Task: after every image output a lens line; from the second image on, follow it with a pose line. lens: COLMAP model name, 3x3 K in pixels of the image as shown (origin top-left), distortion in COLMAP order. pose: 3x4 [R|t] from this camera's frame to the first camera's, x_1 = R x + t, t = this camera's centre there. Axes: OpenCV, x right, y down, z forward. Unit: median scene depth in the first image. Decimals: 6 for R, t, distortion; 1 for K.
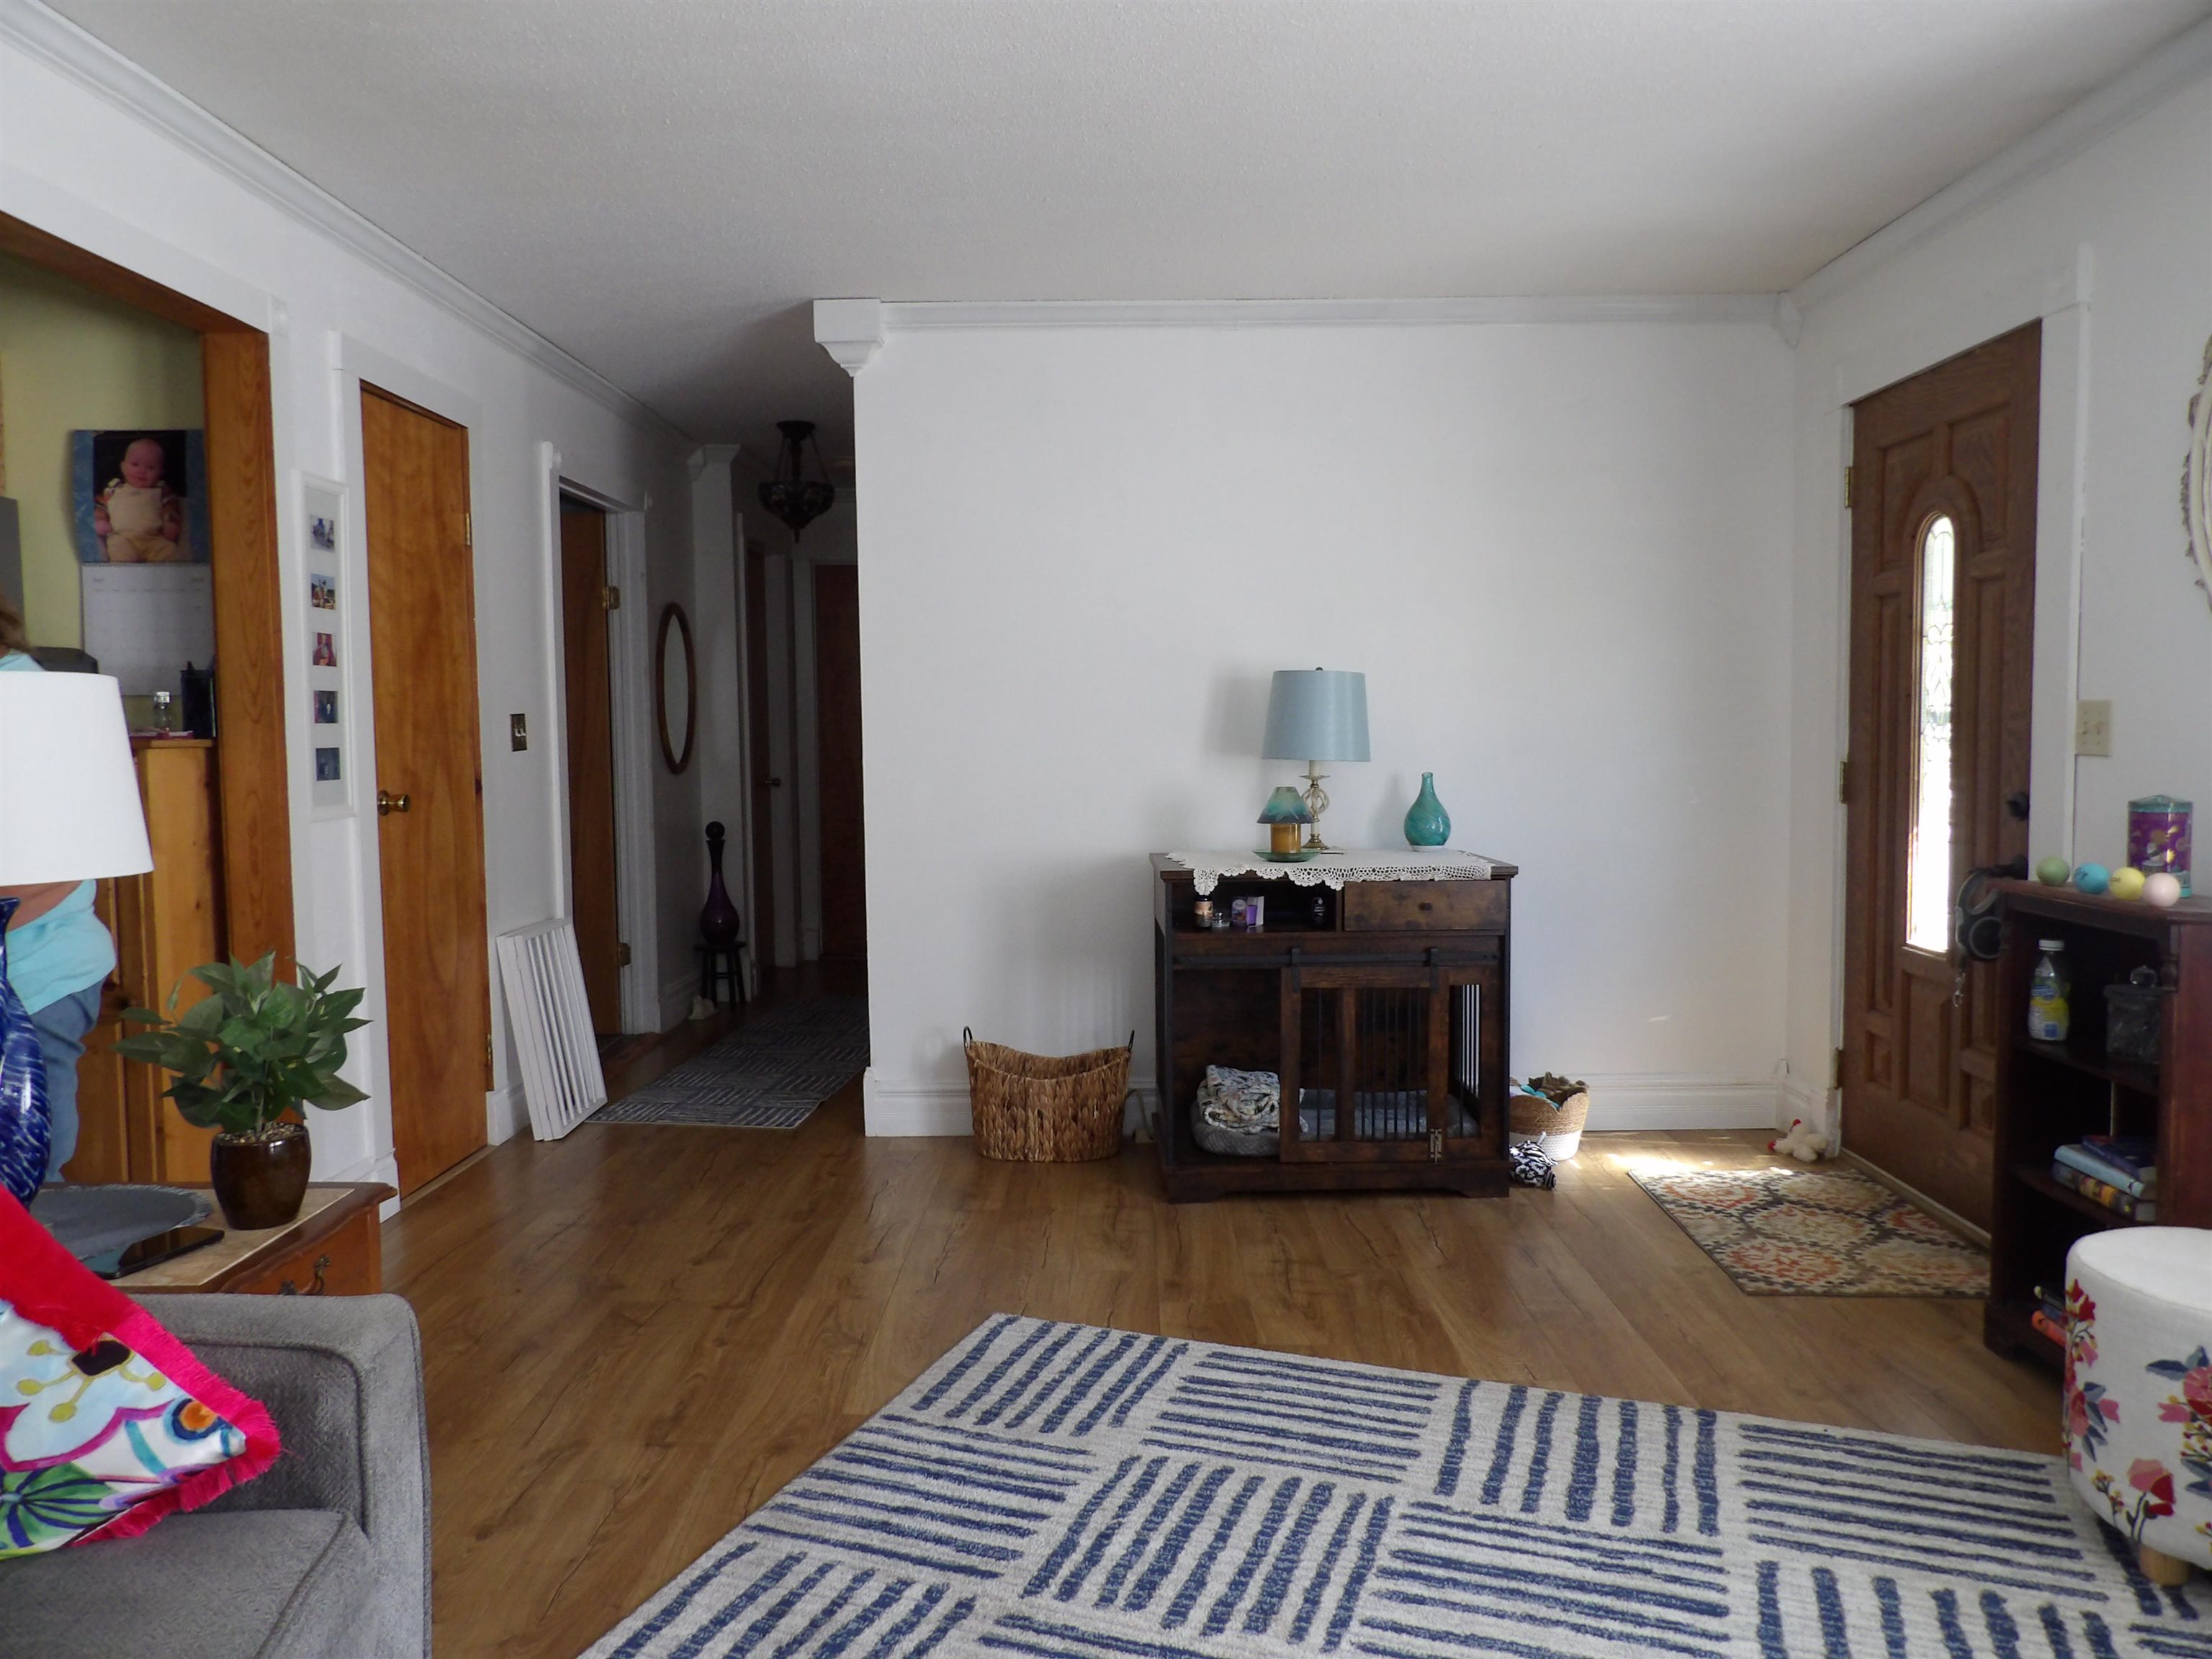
lens RADIAL K [[1587.3, 0, 1098.8], [0, 1587.3, 823.6], [0, 0, 1]] dist [-0.030842, 0.049575]
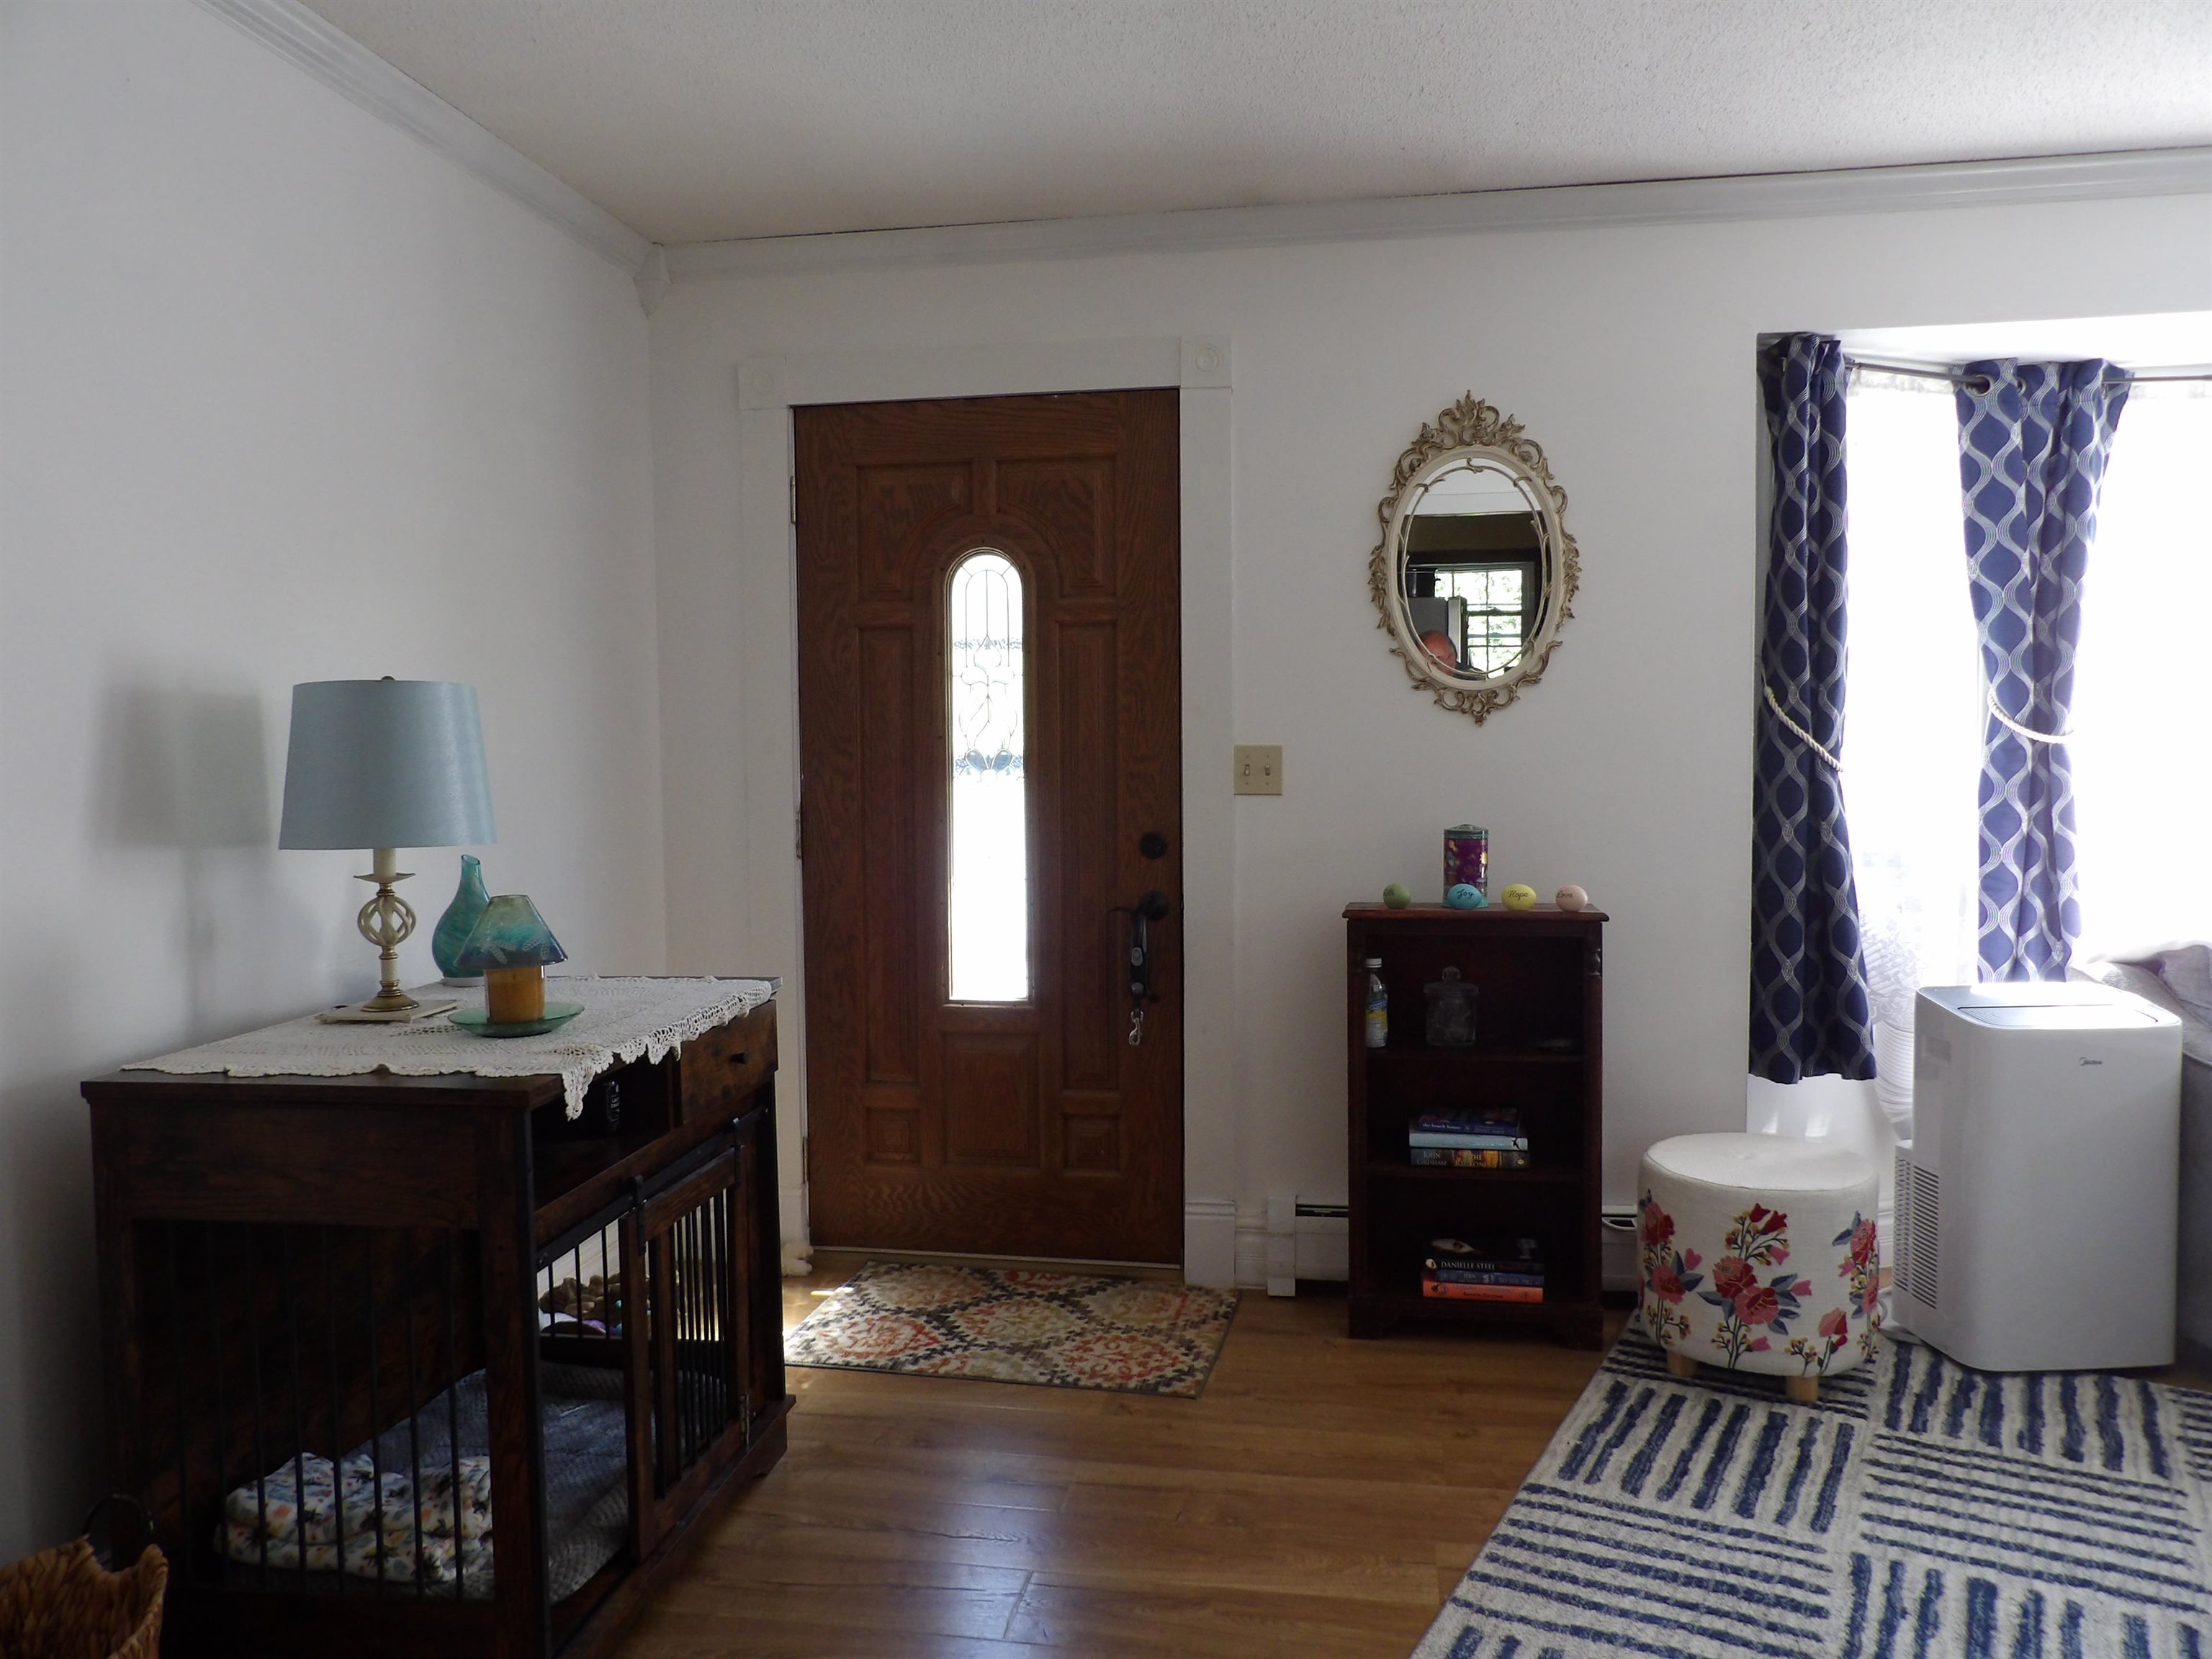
lens RADIAL K [[1587.3, 0, 1103.4], [0, 1587.3, 843.4], [0, 0, 1]] dist [-0.030842, 0.049575]
pose [[0.157419, -0.055472, 0.985973, -0.657381], [0.070990, 0.996474, 0.044728, -0.087849], [-0.984977, 0.062953, 0.160802, 1.222272]]
